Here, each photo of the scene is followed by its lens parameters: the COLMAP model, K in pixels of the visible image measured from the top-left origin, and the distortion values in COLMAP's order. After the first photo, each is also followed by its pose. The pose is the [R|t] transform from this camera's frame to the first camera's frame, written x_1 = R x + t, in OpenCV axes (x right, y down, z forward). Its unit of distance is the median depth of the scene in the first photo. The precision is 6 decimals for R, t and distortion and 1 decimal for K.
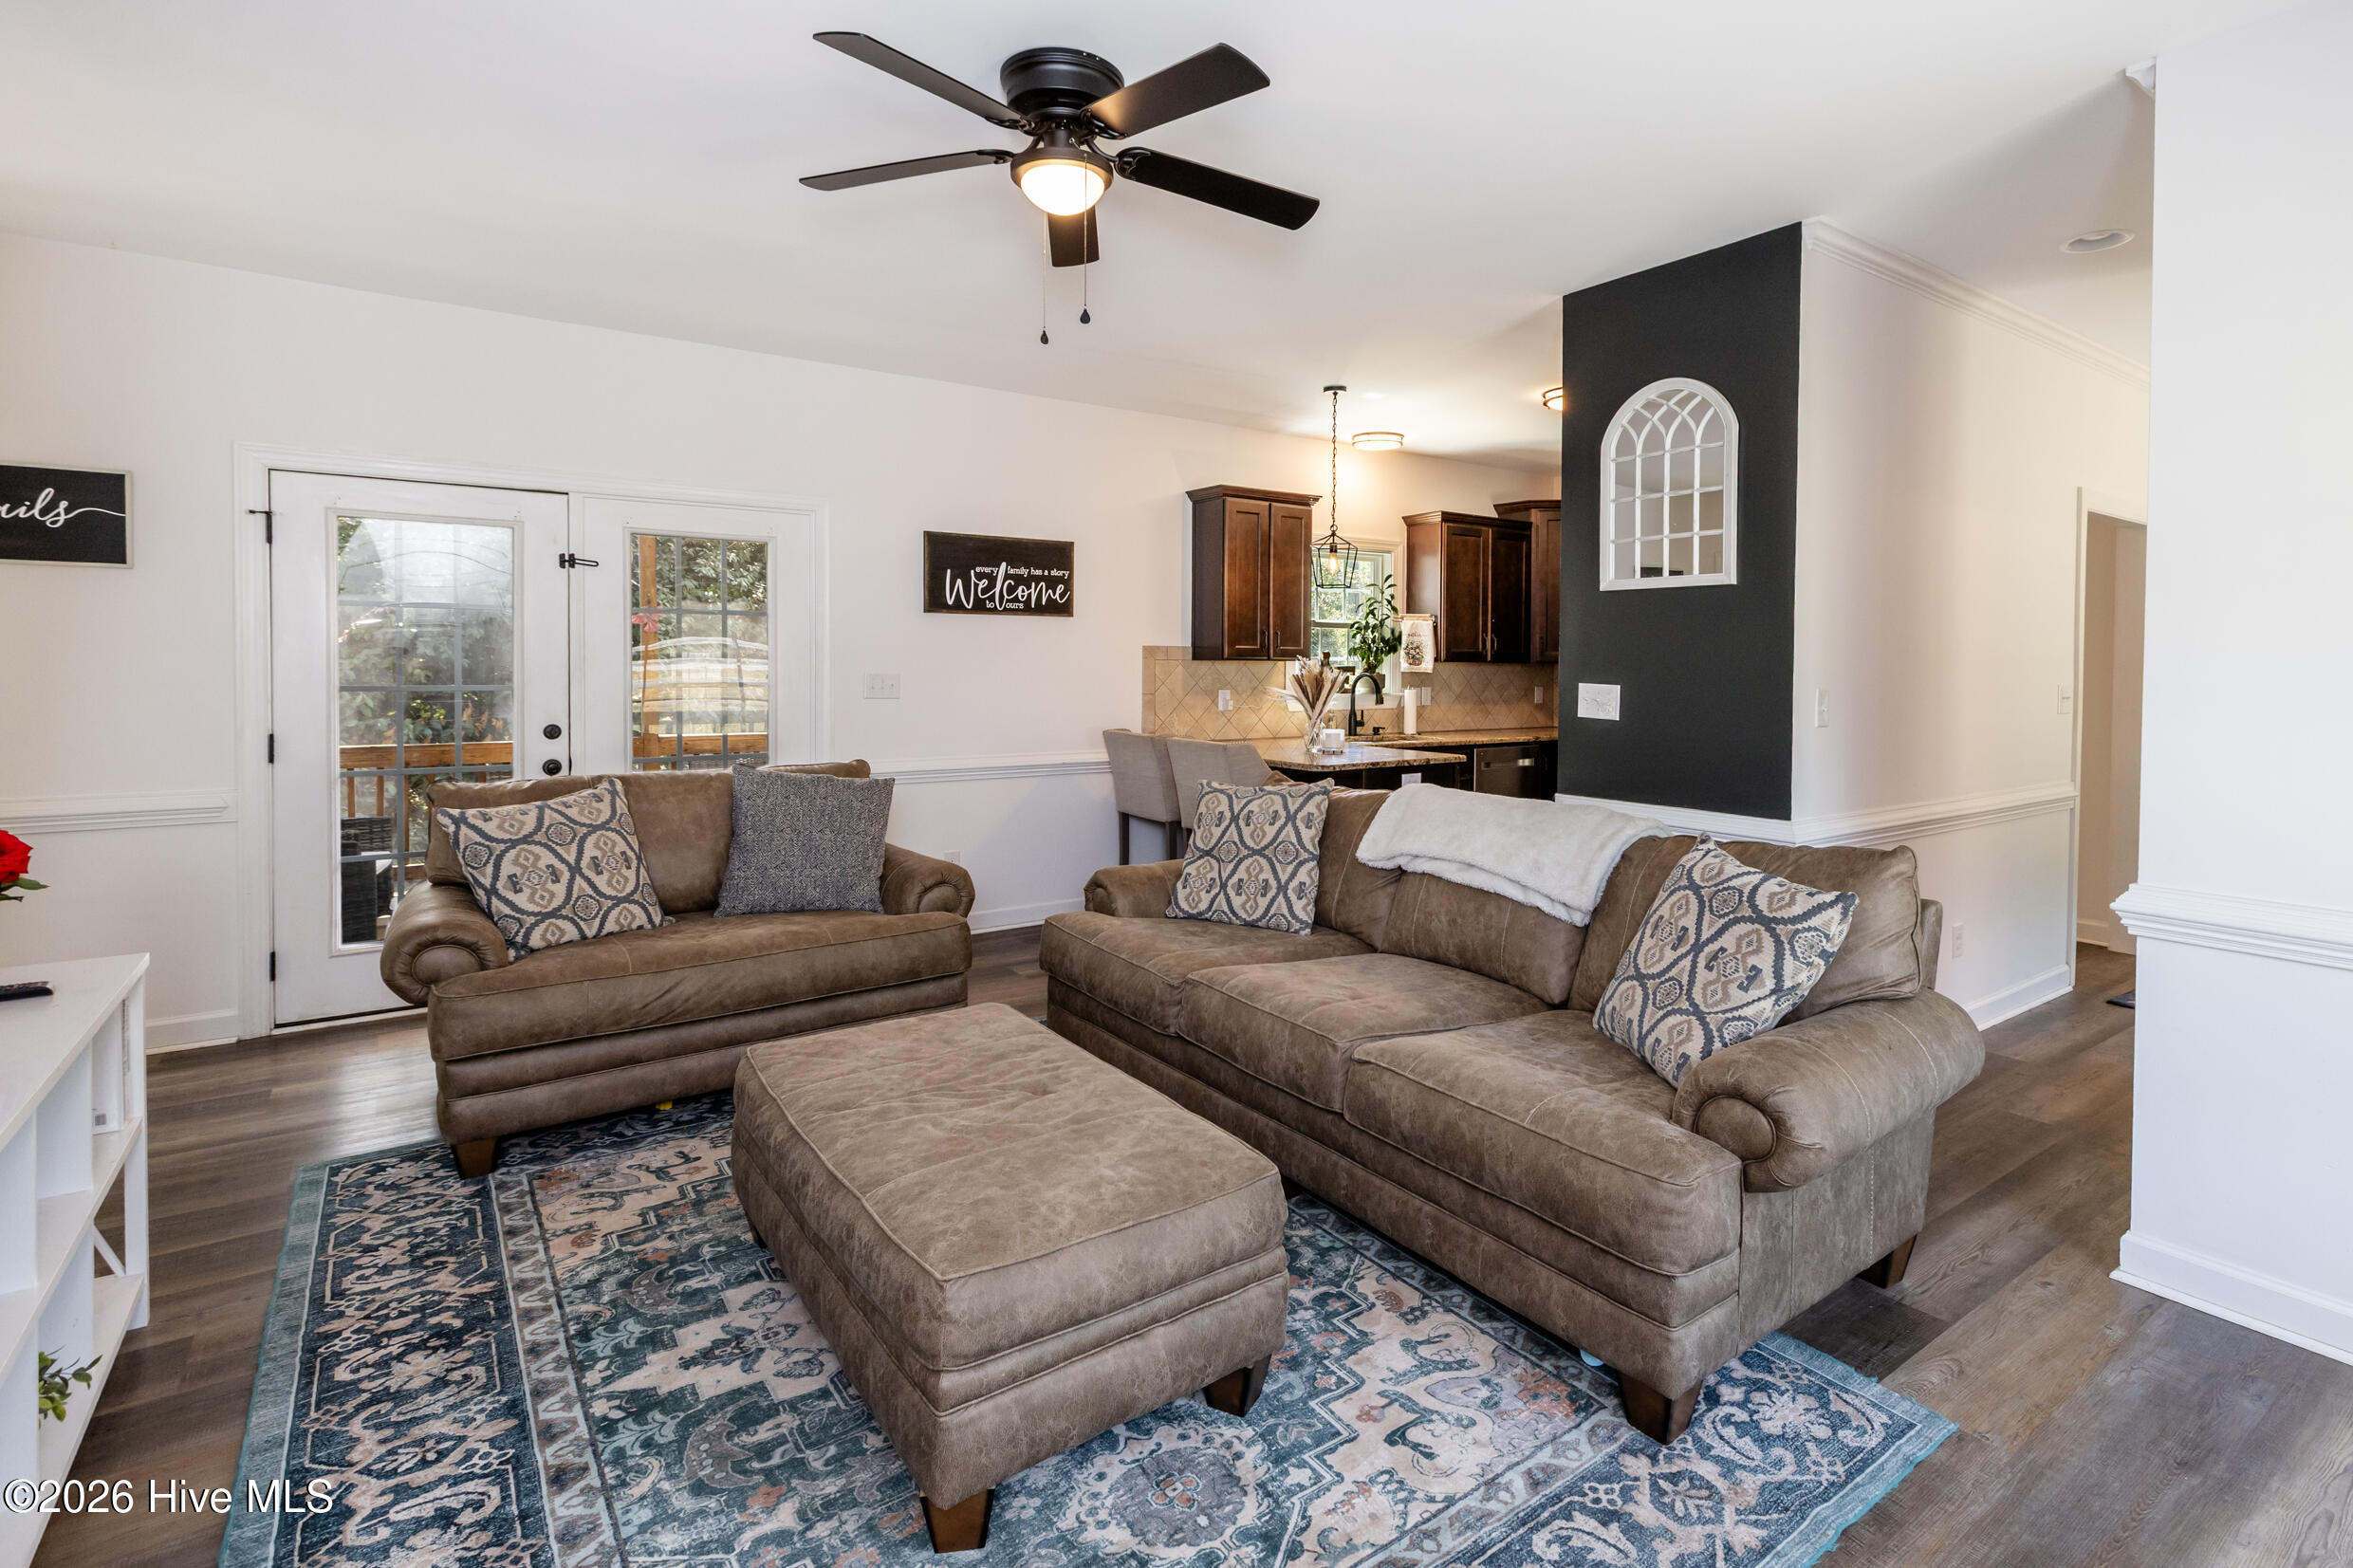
lens RADIAL K [[1133.9, 0, 1178.3], [0, 1133.9, 678.4], [0, 0, 1]] dist [0.006140, 0.000519]
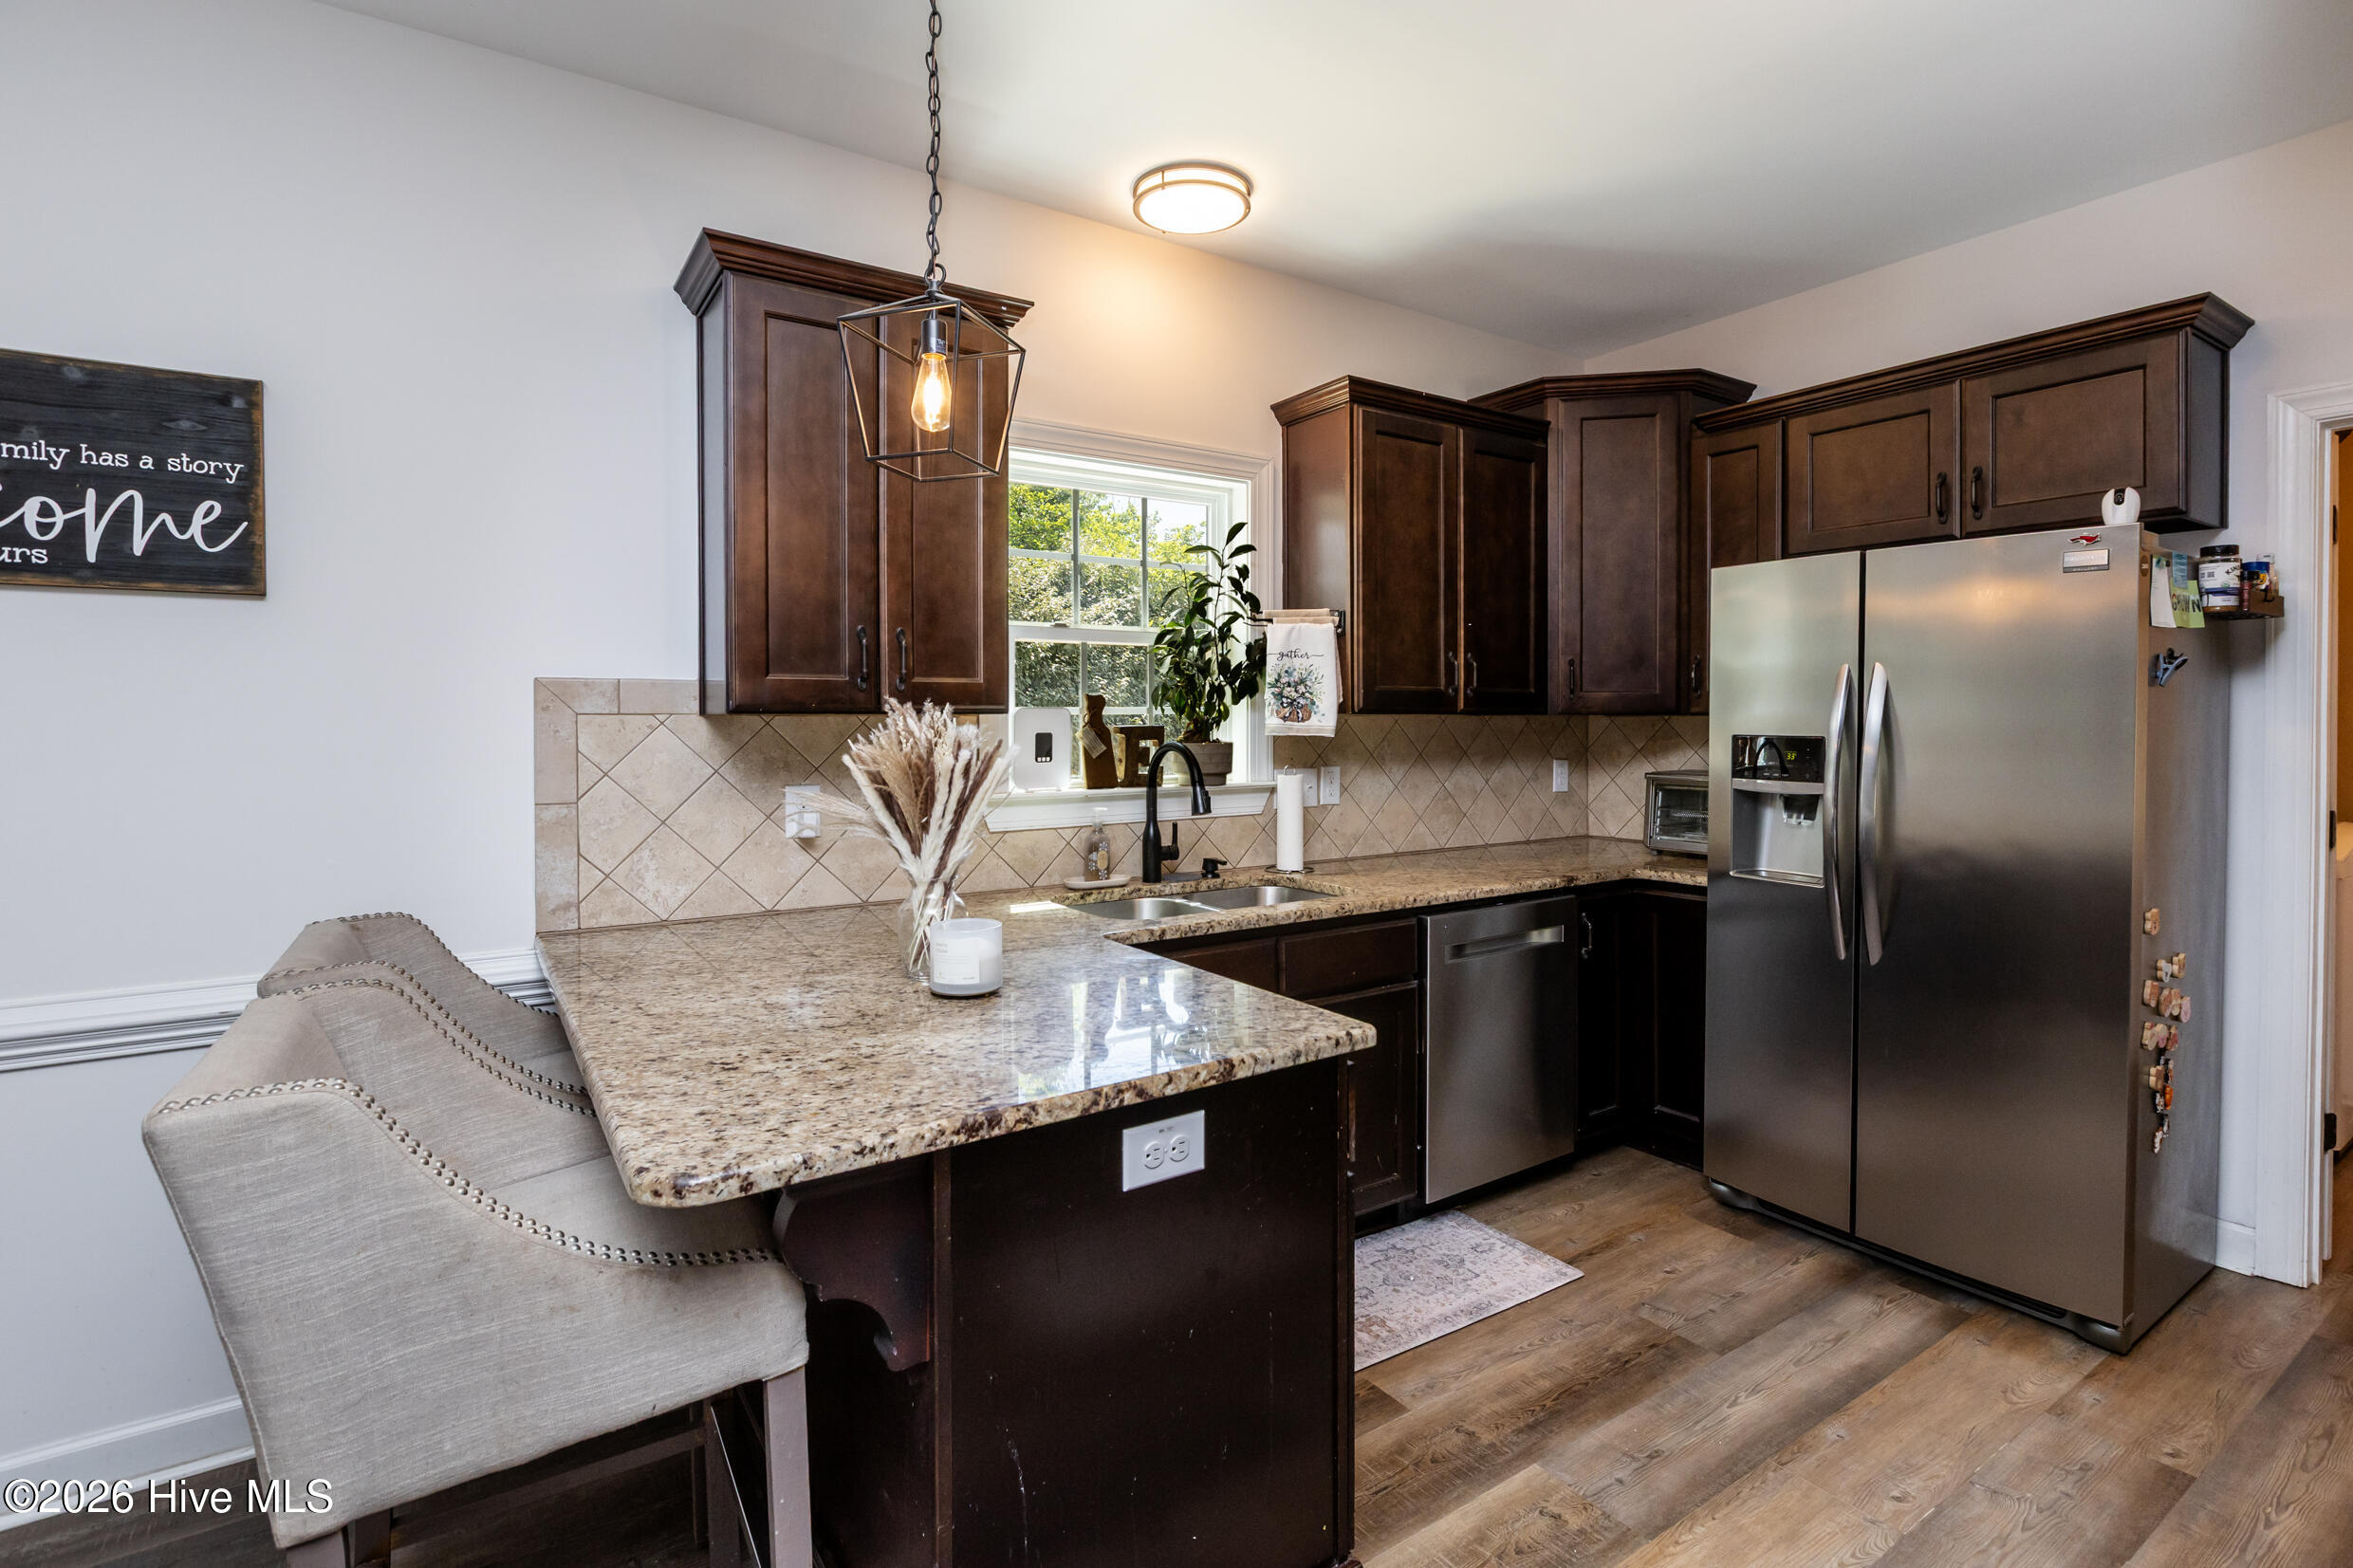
lens RADIAL K [[1105.4, 0, 1148.0], [0, 1105.4, 733.8], [0, 0, 1]] dist [0.004137, -0.000623]
pose [[0.999656, -0.009505, -0.024430, 0.163092], [0.009434, 0.999951, -0.003023, -0.006237], [0.024458, 0.002792, 0.999697, 0.566779]]
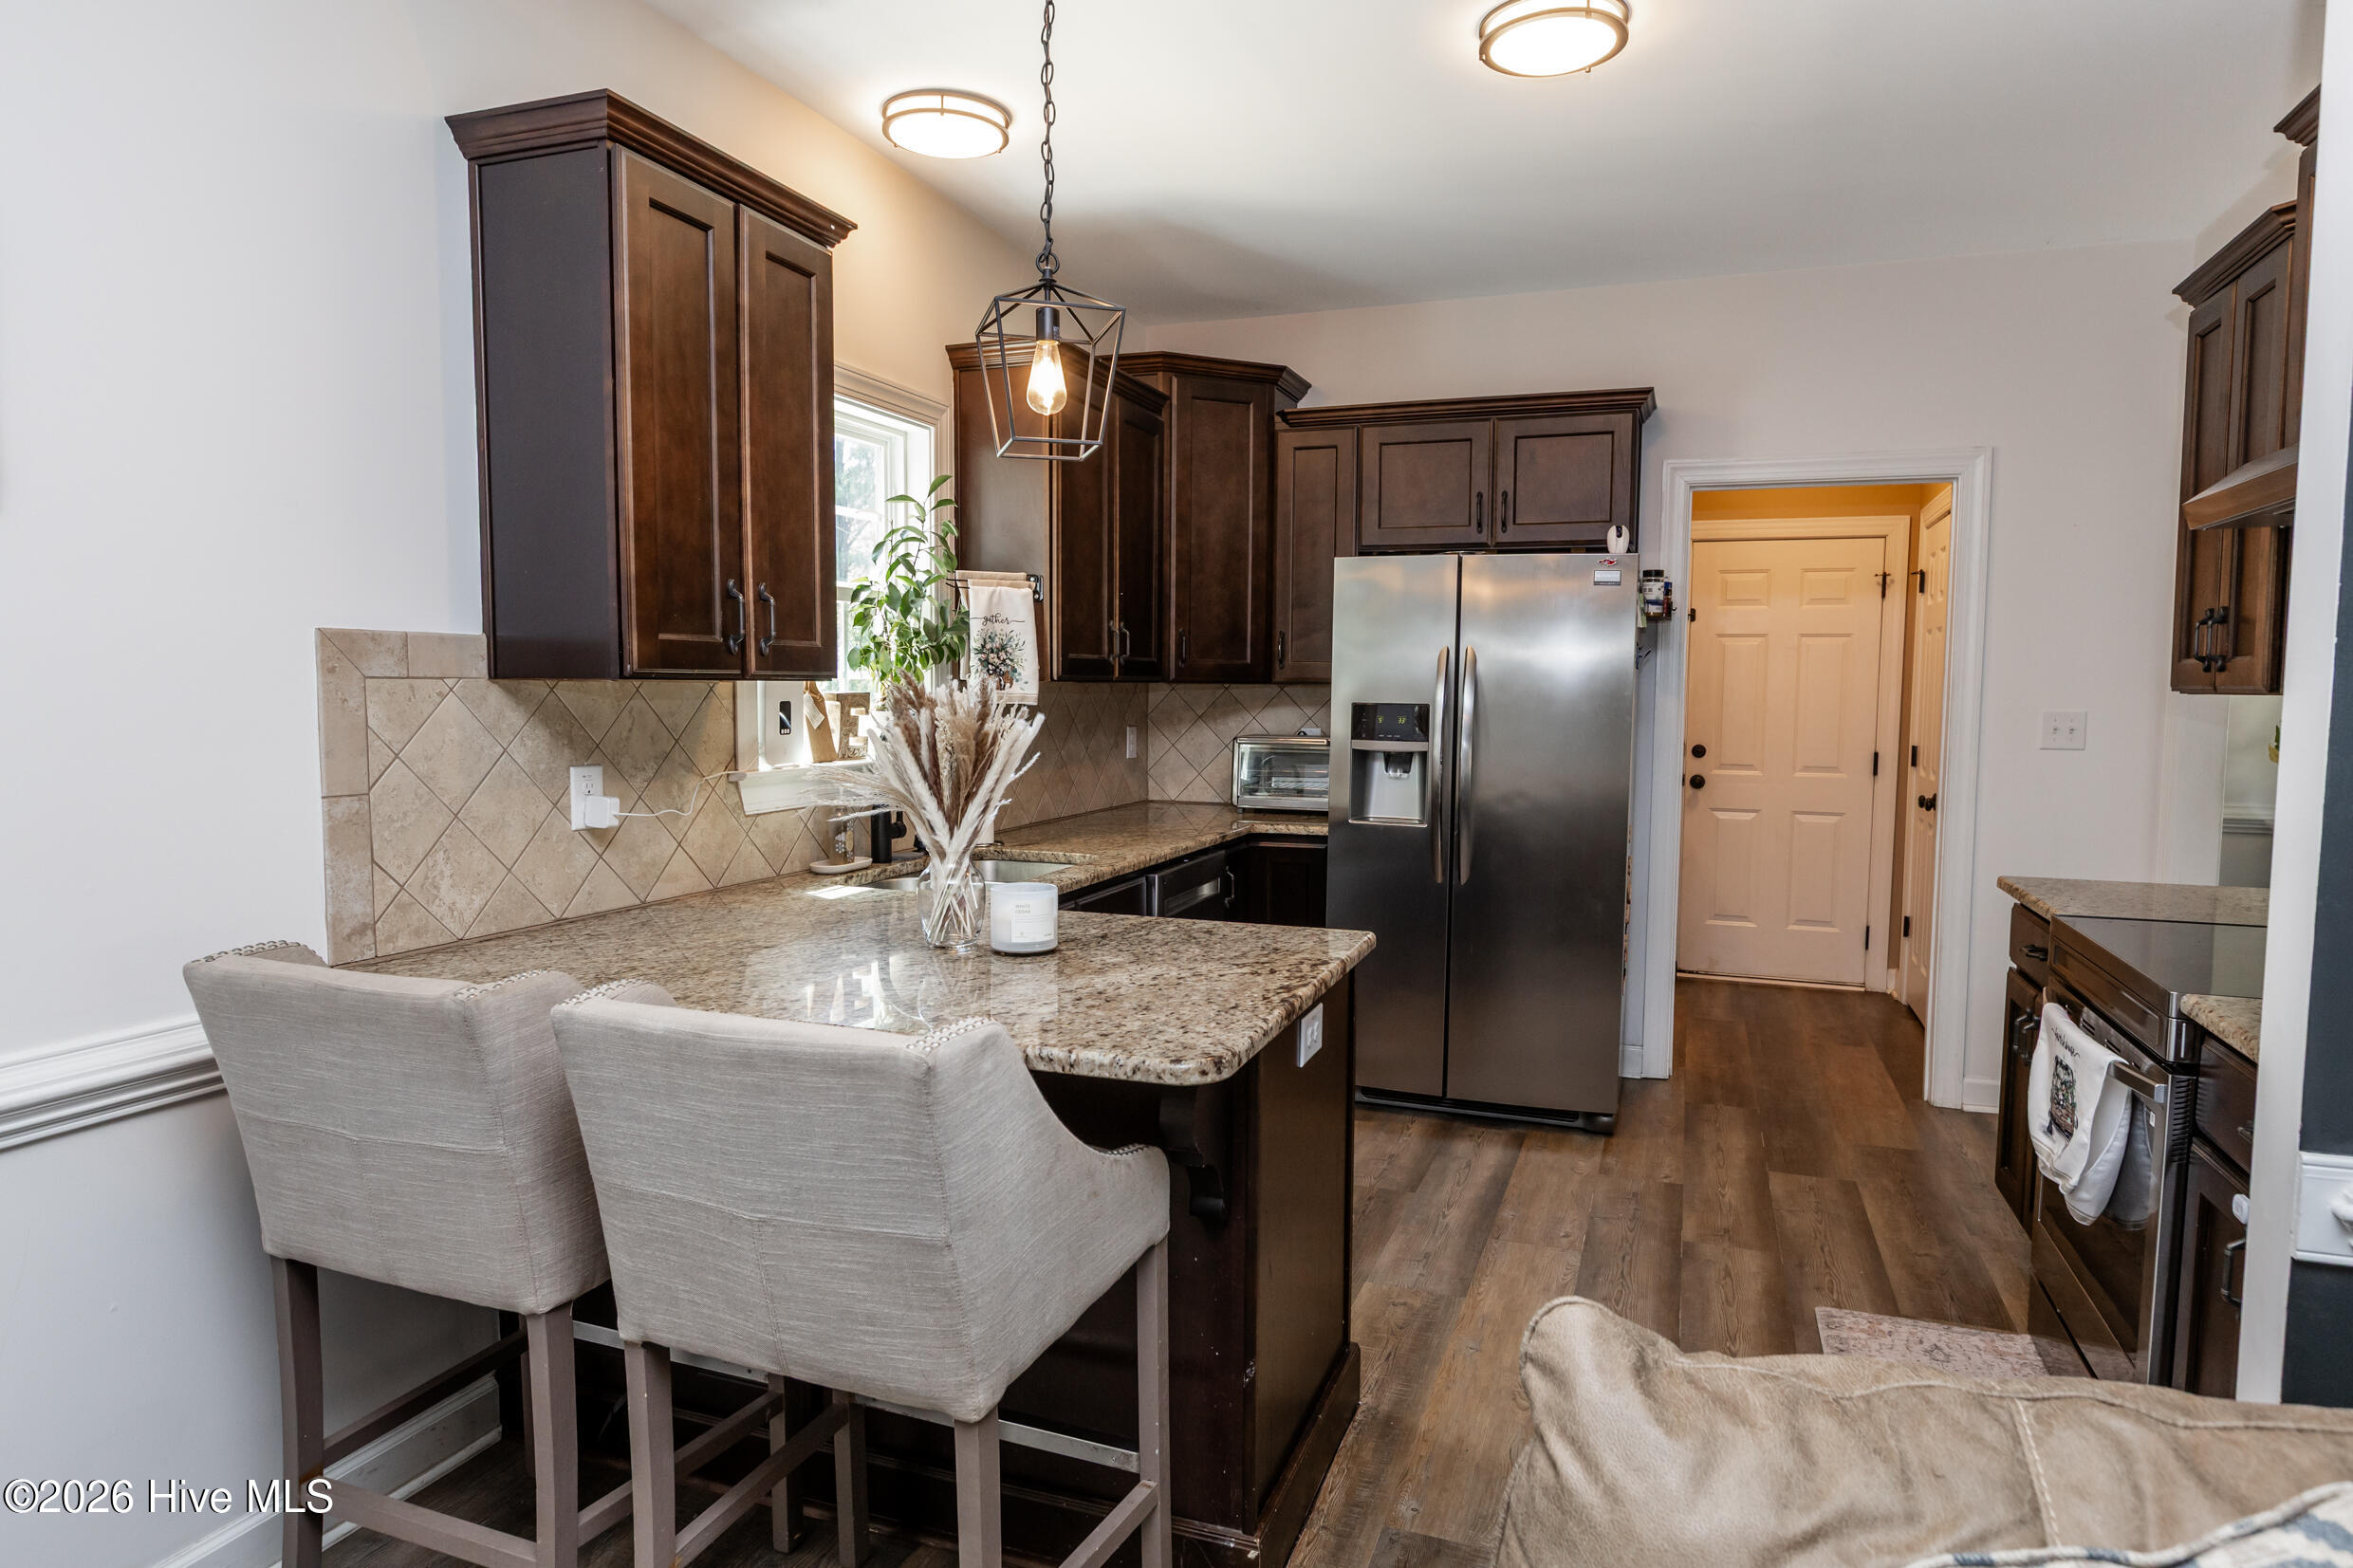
lens RADIAL K [[1434.9, 0, 1157.2], [0, 1434.9, 787.6], [0, 0, 1]] dist [0.004903, 0.004069]
pose [[0.819905, -0.044057, 0.570802, -0.058921], [0.007737, 0.997796, 0.065901, -0.010004], [-0.572448, -0.049616, 0.818439, 0.520024]]
